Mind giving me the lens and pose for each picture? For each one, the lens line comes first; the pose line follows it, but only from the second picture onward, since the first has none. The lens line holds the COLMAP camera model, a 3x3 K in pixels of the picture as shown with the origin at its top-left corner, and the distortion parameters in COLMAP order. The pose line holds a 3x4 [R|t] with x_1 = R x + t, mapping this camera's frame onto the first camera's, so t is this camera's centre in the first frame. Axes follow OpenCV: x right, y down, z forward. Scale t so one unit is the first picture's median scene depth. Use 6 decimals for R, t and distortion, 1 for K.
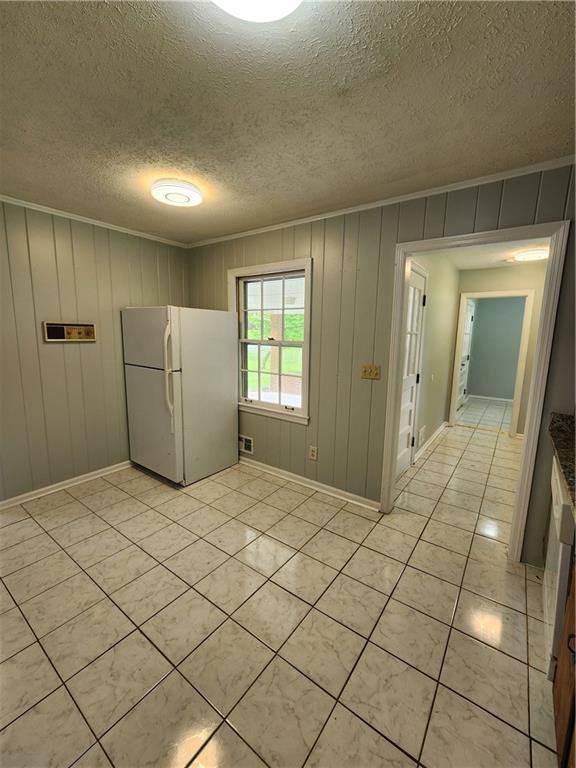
lens RADIAL K [[317.8, 0, 299.4], [0, 317.8, 382.4], [0, 0, 1]] dist [0.000071, -0.001596]
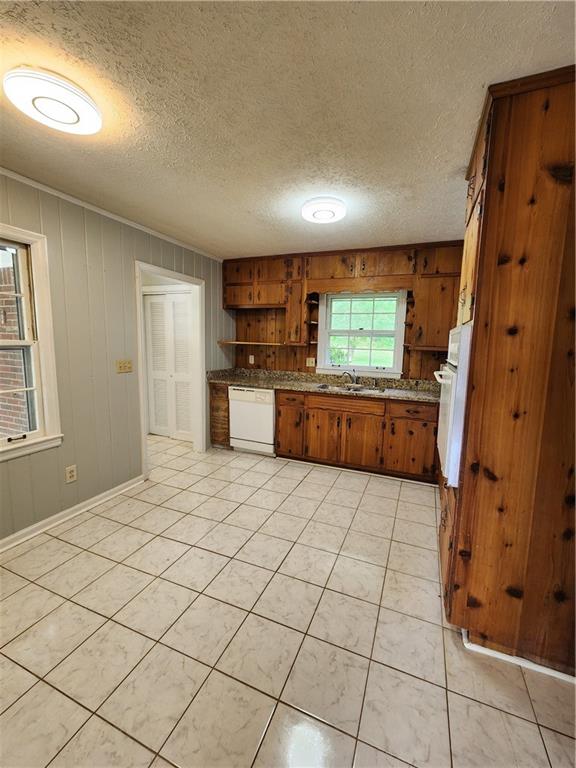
lens RADIAL K [[317.8, 0, 290.5], [0, 317.8, 380.3], [0, 0, 1]] dist [0.000071, -0.001596]
pose [[-0.216354, -0.149598, 0.964786, -0.957060], [0.129403, 0.975078, 0.180213, -0.107254], [-0.967701, 0.163836, -0.191603, 0.627574]]
